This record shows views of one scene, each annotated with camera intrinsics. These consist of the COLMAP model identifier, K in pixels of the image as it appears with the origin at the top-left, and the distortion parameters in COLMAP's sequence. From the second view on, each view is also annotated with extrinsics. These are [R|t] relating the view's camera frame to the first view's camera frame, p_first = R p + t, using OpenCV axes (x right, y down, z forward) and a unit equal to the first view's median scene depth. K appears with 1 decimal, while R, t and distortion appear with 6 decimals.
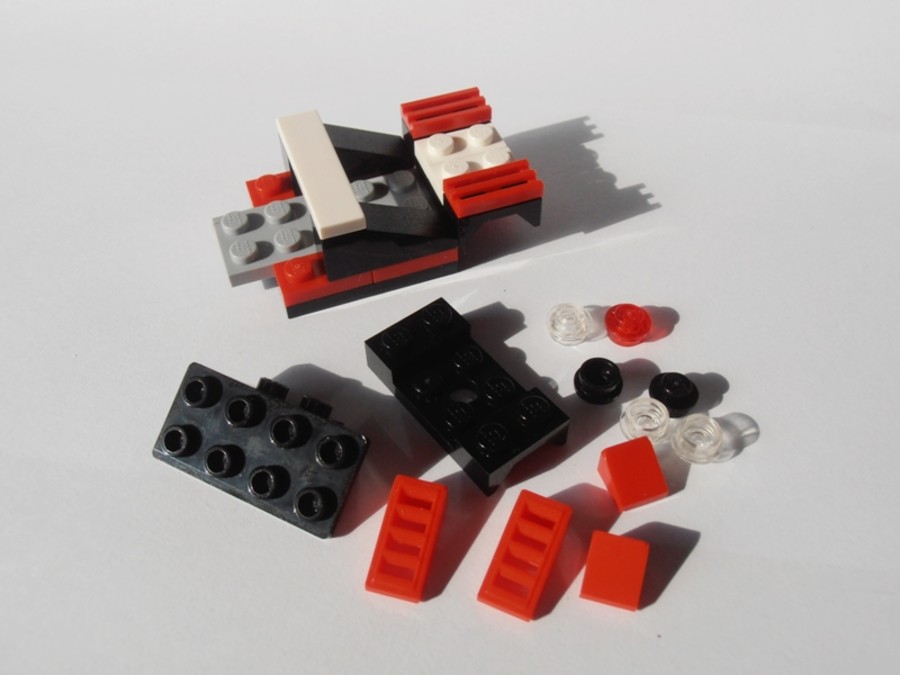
lens RADIAL K [[885.5, 0, 453.7], [0, 885.5, 335.3], [0, 0, 1]] dist [-0.051823, 0.000000]
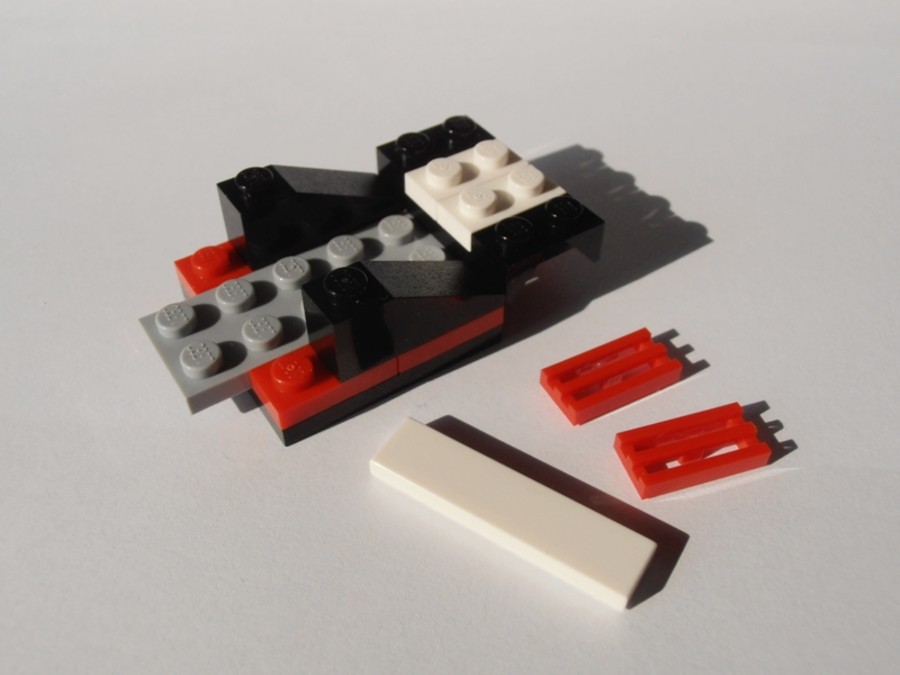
lens RADIAL K [[885.5, 0, 454.8], [0, 885.5, 338.4], [0, 0, 1]] dist [-0.051823, 0.000000]
pose [[0.970333, -0.158172, 0.182852, -0.166119], [0.172499, 0.982849, -0.065203, -0.032756], [-0.169402, 0.094811, 0.980976, 0.300363]]
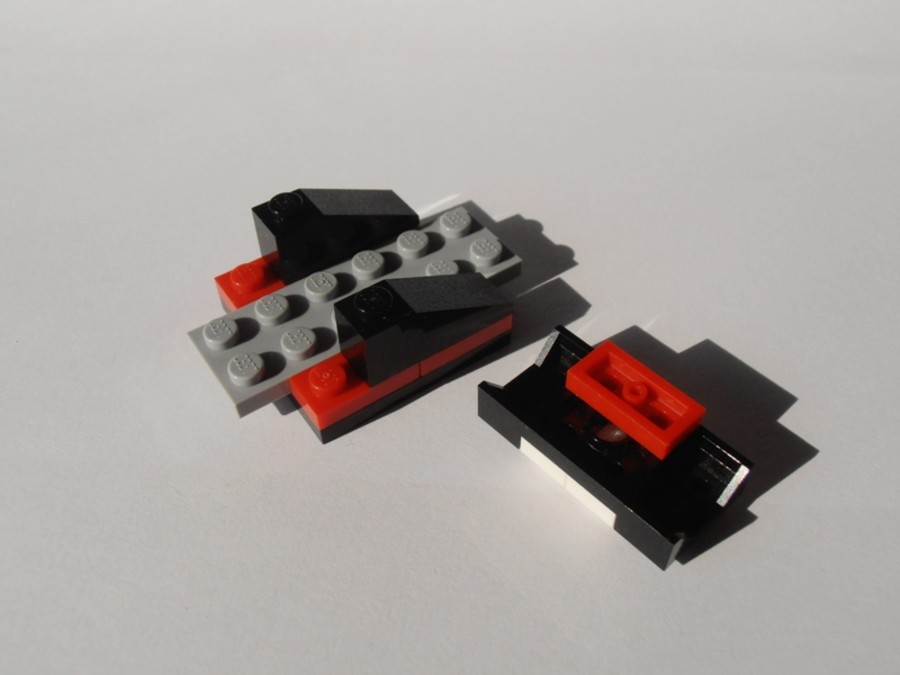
lens RADIAL K [[885.5, 0, 452.2], [0, 885.5, 336.9], [0, 0, 1]] dist [-0.051823, 0.000000]
pose [[0.967336, -0.185303, 0.172986, -0.187321], [0.193317, 0.980661, -0.030546, -0.062849], [-0.163980, 0.062989, 0.984450, 0.216246]]
